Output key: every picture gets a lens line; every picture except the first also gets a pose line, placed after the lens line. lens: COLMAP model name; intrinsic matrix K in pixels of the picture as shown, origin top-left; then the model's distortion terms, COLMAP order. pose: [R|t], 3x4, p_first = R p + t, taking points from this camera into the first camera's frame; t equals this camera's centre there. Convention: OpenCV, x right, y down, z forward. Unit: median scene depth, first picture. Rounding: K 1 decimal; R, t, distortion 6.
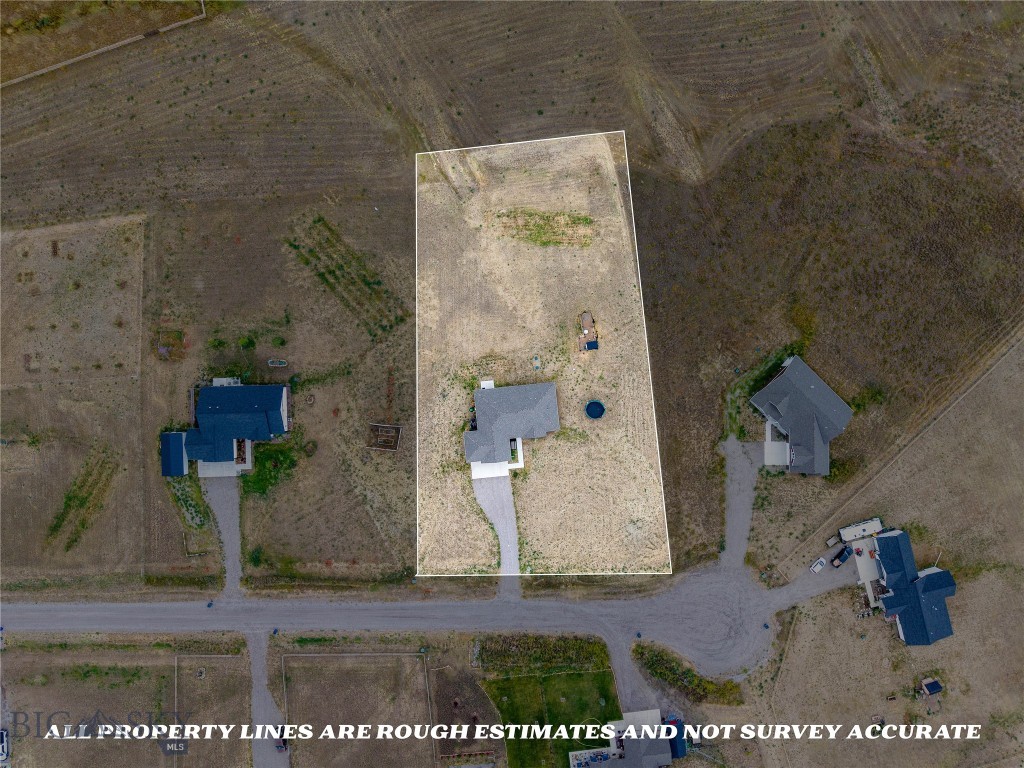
lens RADIAL K [[710.8, 0, 512.0], [0, 710.8, 384.0], [0, 0, 1]] dist [0.032365, -0.037785]
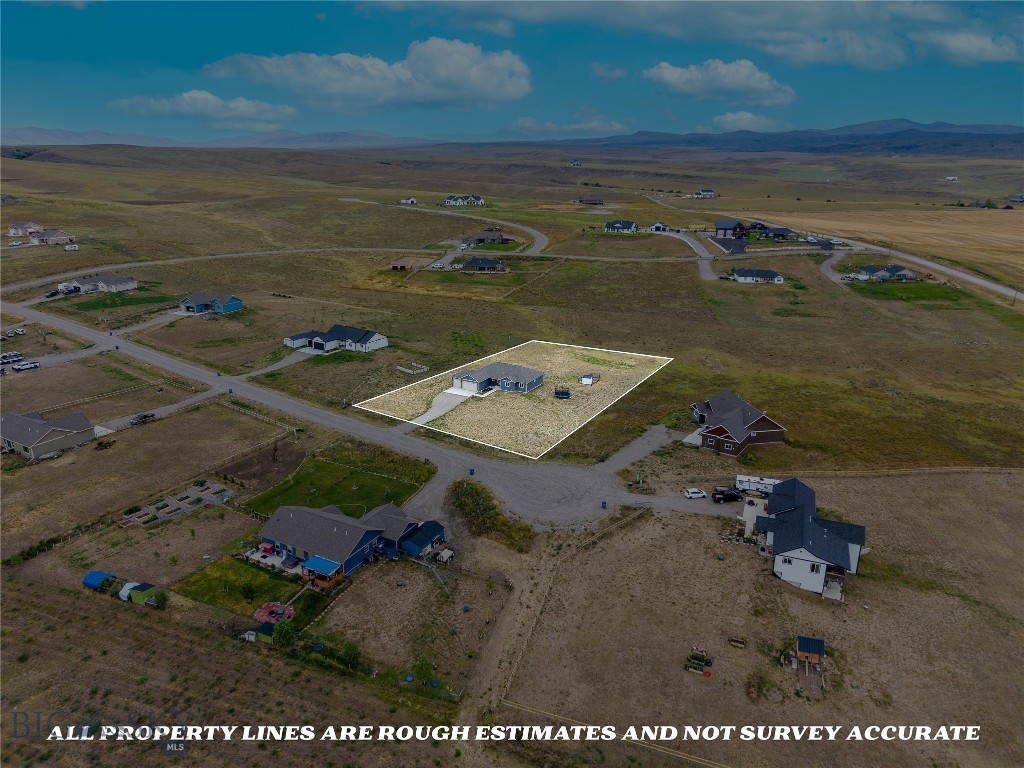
lens RADIAL K [[710.8, 0, 512.0], [0, 710.8, 384.0], [0, 0, 1]] dist [0.032365, -0.037785]
pose [[0.816613, 0.173650, -0.550444, 0.688097], [-0.577178, 0.250314, -0.777308, 0.985618], [0.002805, 0.952464, 0.304637, 0.631910]]
